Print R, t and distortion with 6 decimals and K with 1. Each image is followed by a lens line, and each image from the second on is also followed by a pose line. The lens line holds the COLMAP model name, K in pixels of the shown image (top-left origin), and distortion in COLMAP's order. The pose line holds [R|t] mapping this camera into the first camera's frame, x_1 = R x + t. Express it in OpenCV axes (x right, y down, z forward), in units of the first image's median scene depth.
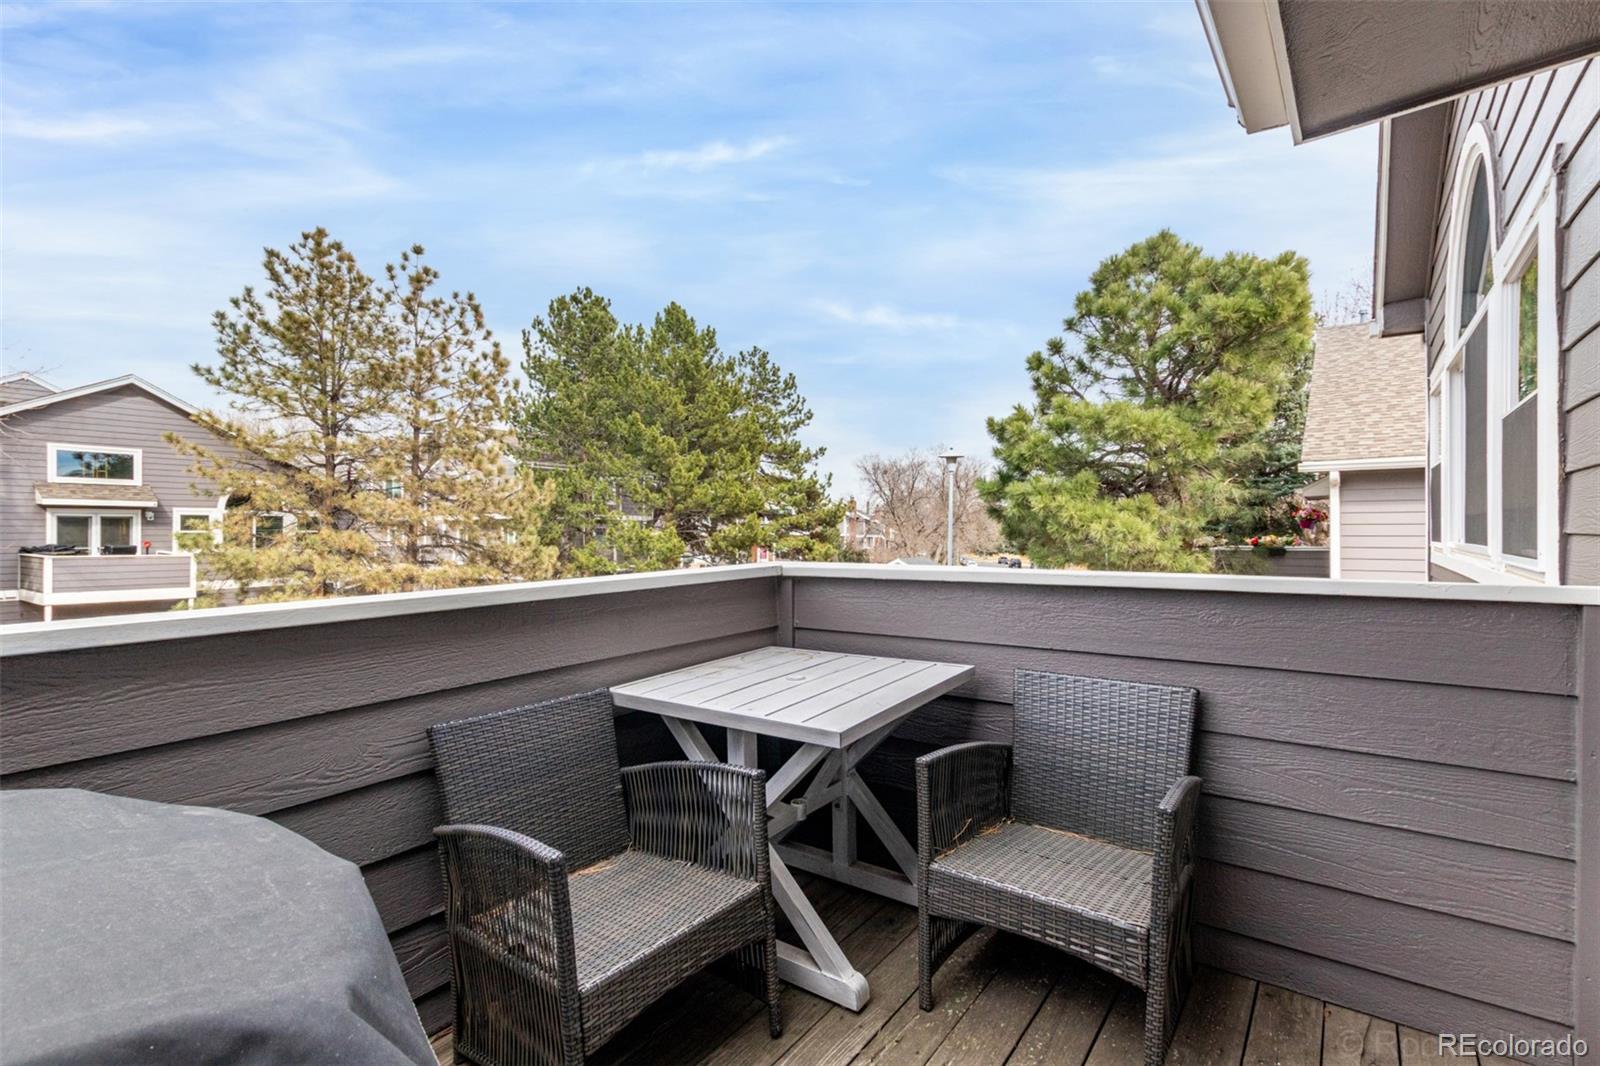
lens RADIAL K [[735.5, 0, 788.7], [0, 735.5, 531.0], [0, 0, 1]] dist [0.004732, 0.000109]
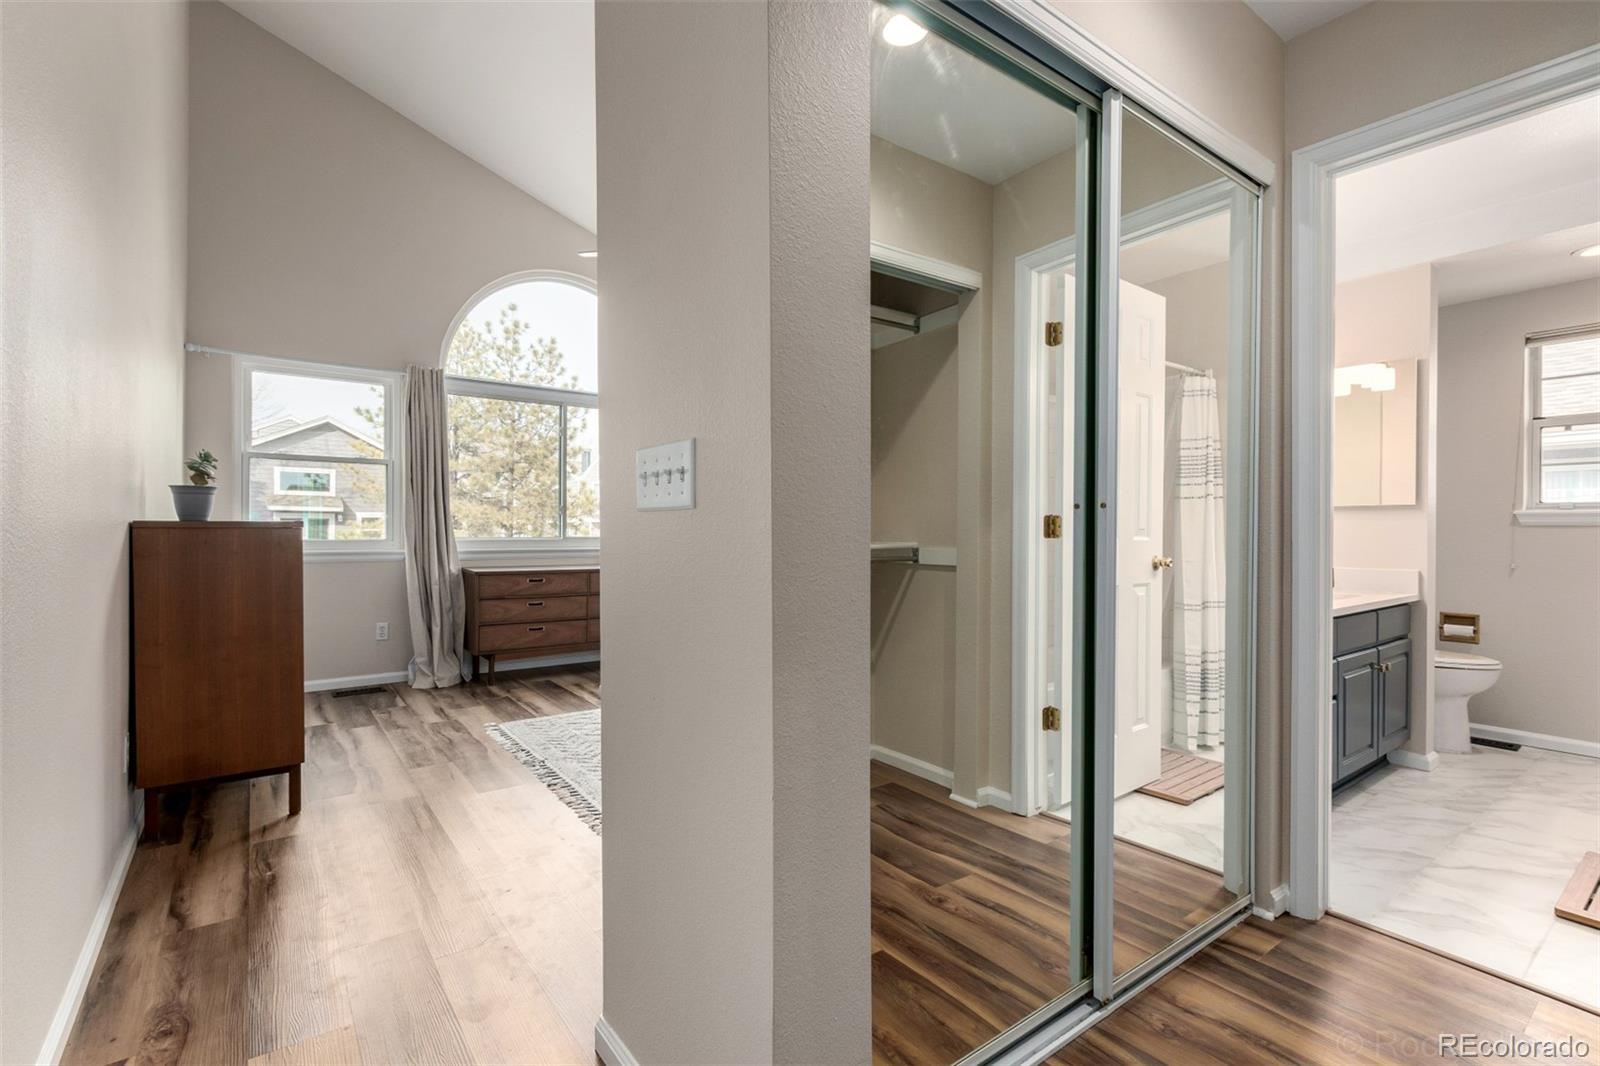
lens RADIAL K [[735.5, 0, 788.7], [0, 735.5, 531.0], [0, 0, 1]] dist [0.004732, 0.000109]
pose [[0.957847, 0.005117, -0.287232, 0.328395], [-0.007475, 0.999947, -0.007115, 0.007076], [0.287180, 0.008962, 0.957835, -0.070860]]
